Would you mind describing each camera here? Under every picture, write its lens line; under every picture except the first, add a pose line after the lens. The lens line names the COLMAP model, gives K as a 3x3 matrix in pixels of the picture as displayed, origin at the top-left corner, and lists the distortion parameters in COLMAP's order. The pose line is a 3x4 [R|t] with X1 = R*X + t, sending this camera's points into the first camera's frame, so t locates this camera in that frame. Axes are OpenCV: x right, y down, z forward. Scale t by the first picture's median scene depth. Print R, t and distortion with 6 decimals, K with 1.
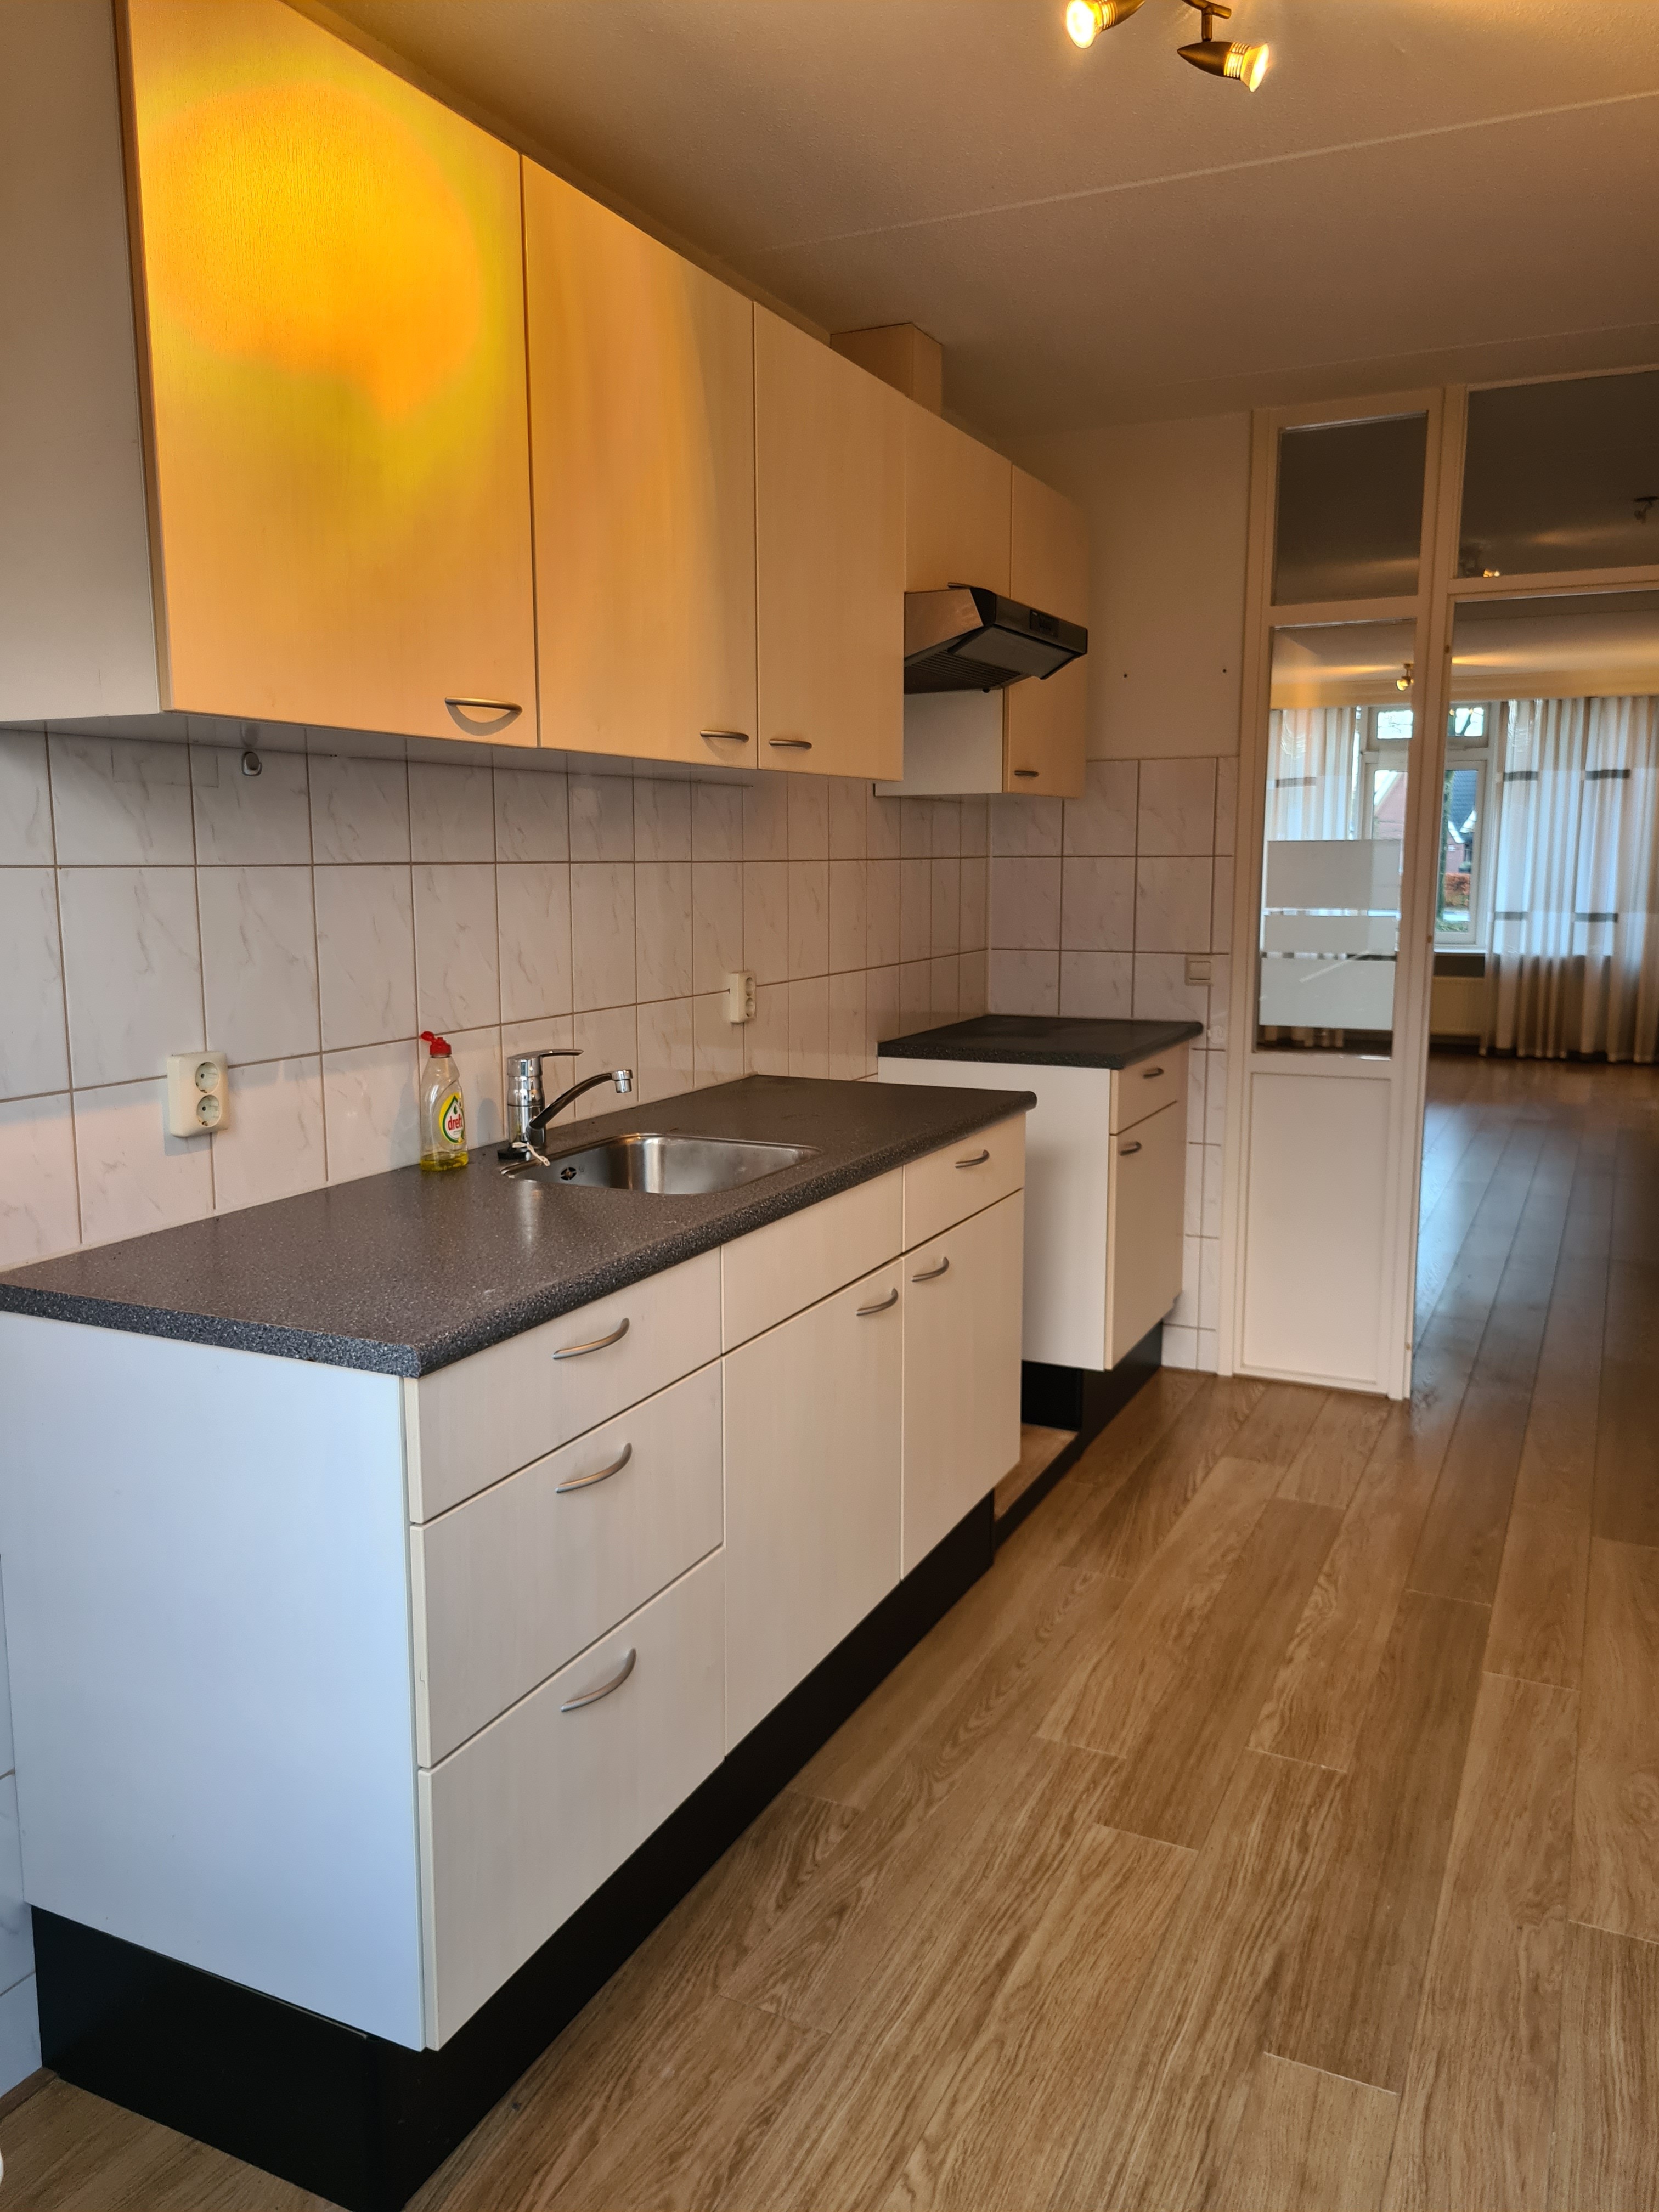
lens RADIAL K [[1667.1, 0, 814.6], [0, 1667.1, 1110.3], [0, 0, 1]] dist [0.041515, -0.005466]
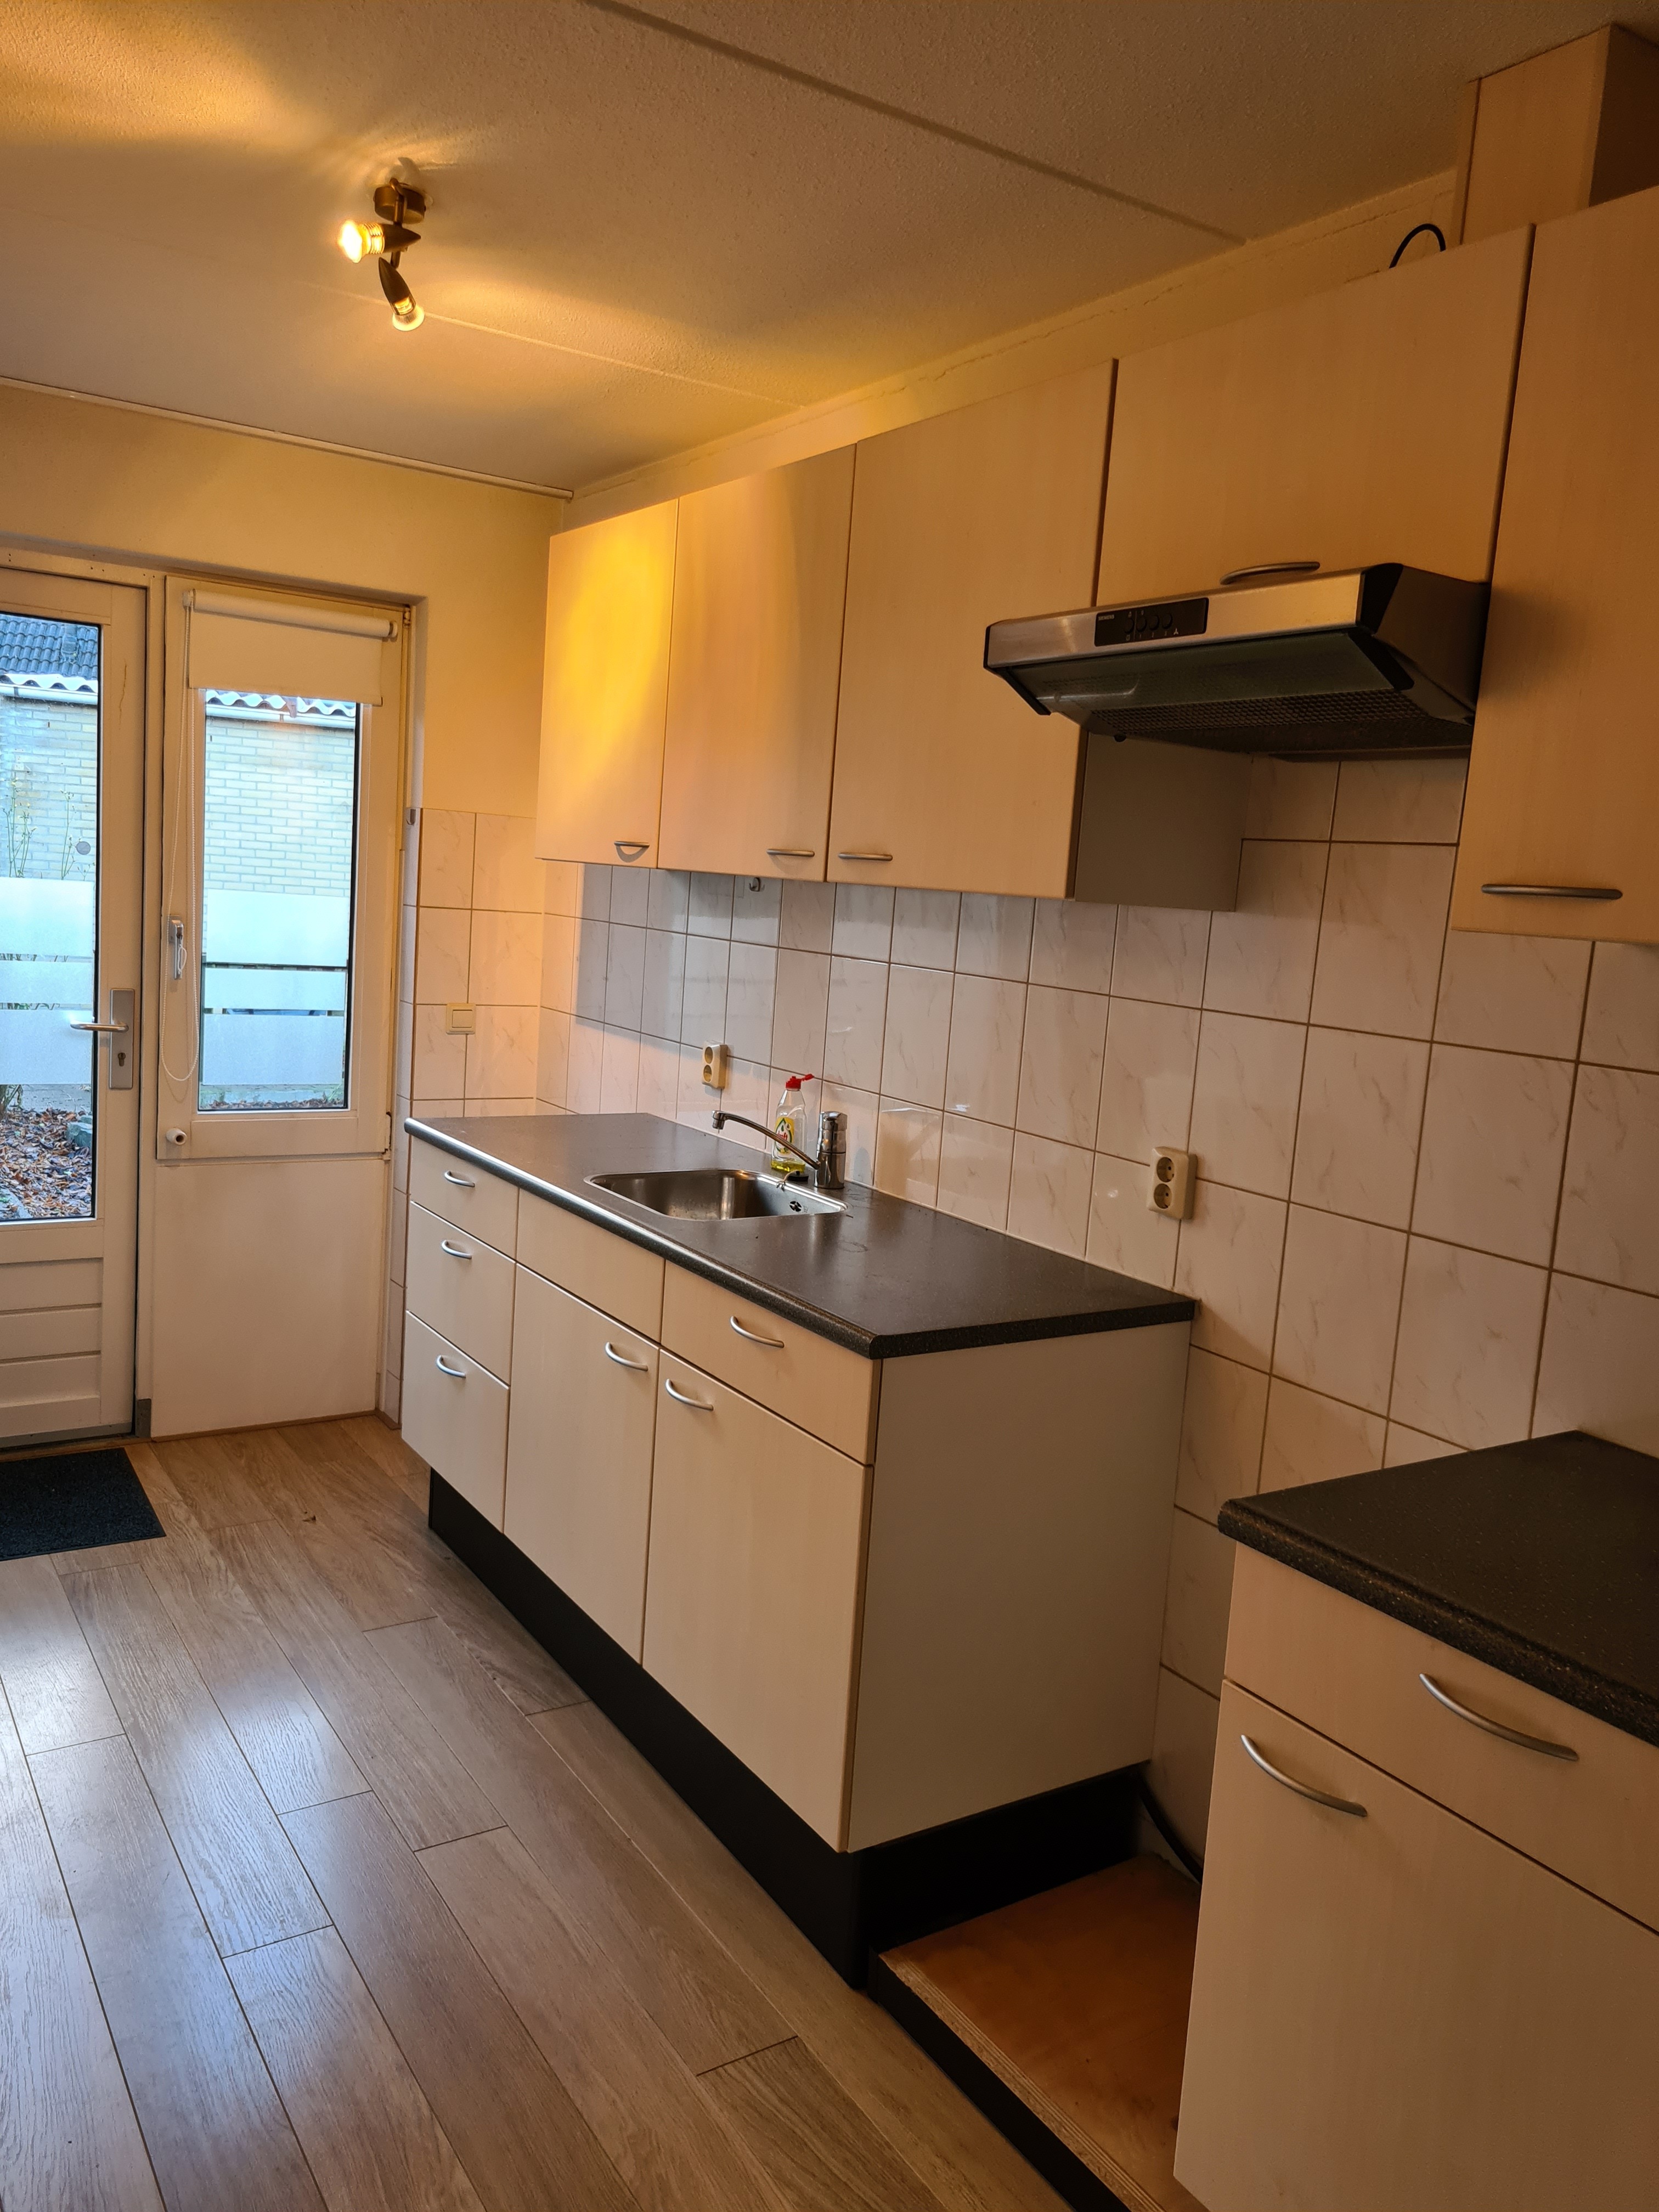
lens RADIAL K [[1667.1, 0, 815.9], [0, 1667.1, 1092.7], [0, 0, 1]] dist [0.041515, -0.005466]
pose [[-0.520018, 0.079196, -0.850476, 0.800133], [-0.196957, 0.957742, 0.209613, -0.274378], [0.831137, 0.276510, -0.482445, 1.422558]]
